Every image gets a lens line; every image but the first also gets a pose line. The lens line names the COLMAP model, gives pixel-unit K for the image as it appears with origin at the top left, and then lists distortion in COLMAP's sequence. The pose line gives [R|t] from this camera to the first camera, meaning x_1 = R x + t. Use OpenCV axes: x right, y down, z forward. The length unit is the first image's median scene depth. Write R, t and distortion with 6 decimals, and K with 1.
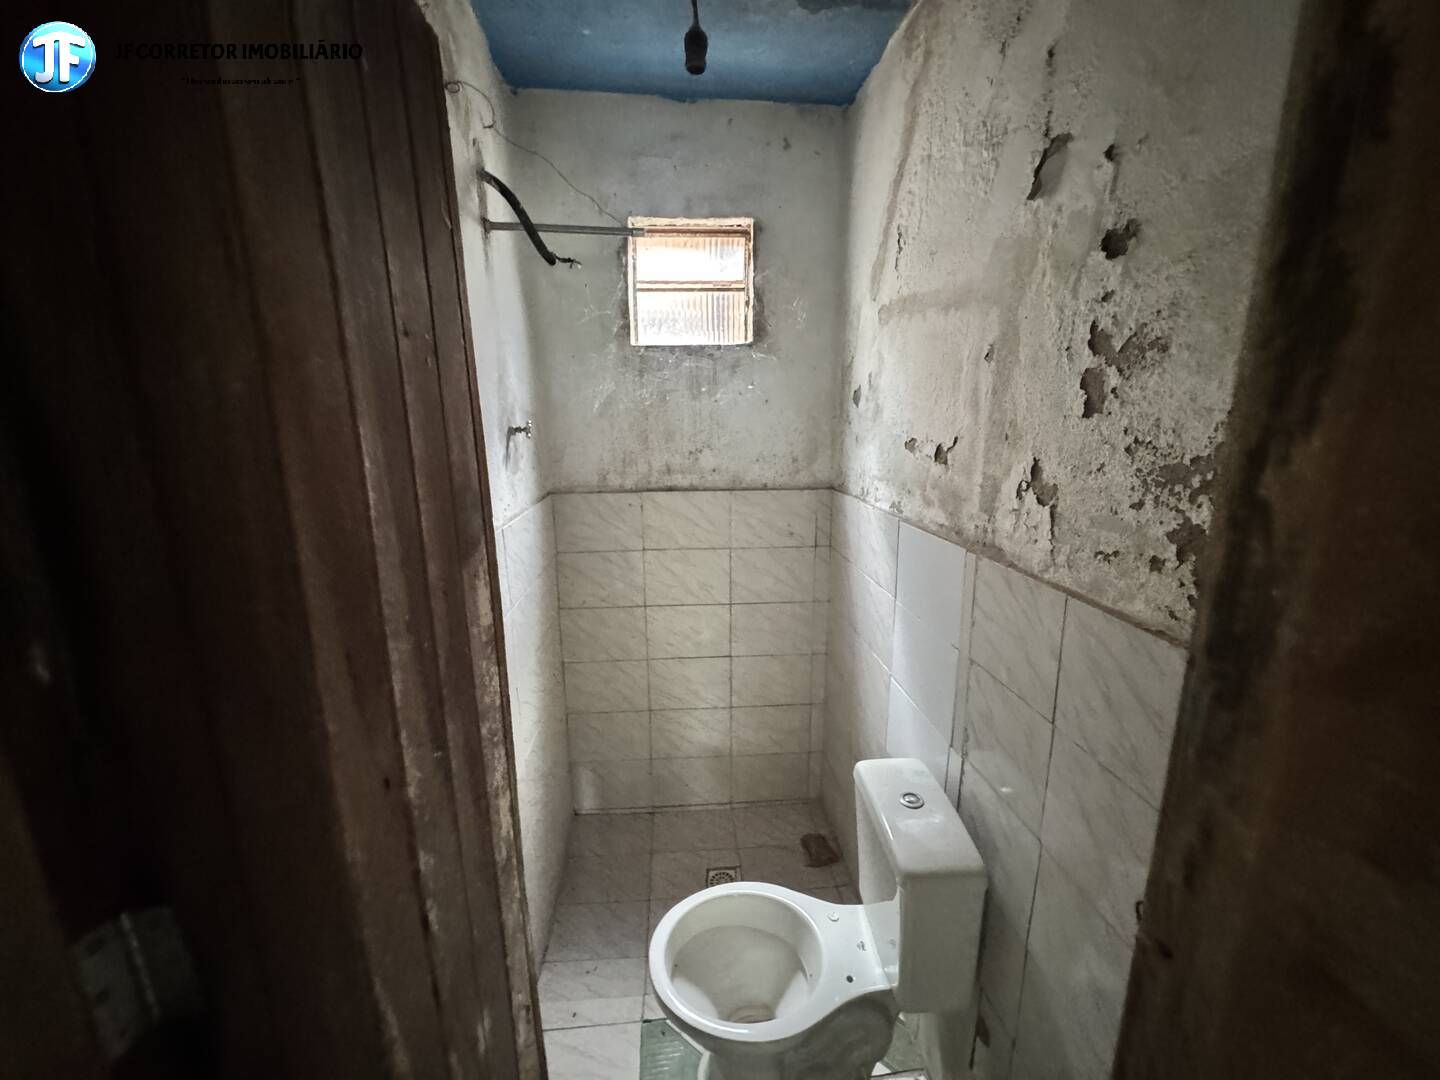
lens RADIAL K [[582.3, 0, 717.7], [0, 582.3, 544.6], [0, 0, 1]] dist [-0.003174, -0.000185]
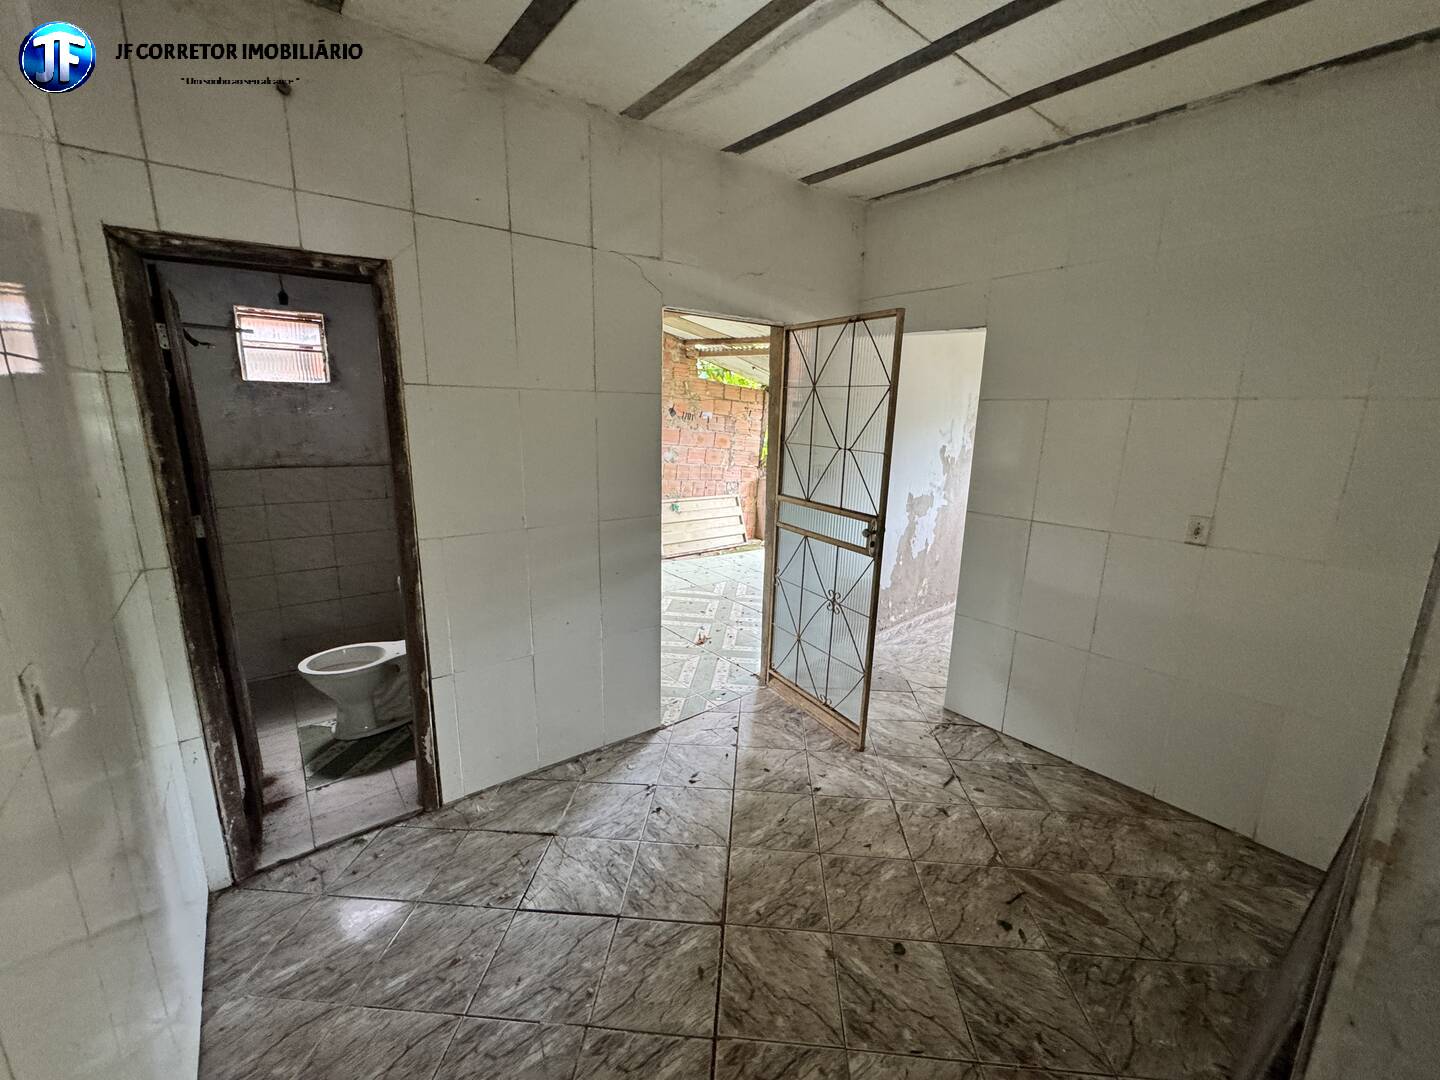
lens RADIAL K [[582.3, 0, 724.2], [0, 582.3, 541.9], [0, 0, 1]] dist [-0.003174, -0.000185]
pose [[0.827214, -0.091615, 0.554368, 0.025735], [0.090586, 0.995456, 0.029339, 0.186416], [-0.554537, 0.025948, 0.831754, -1.088039]]
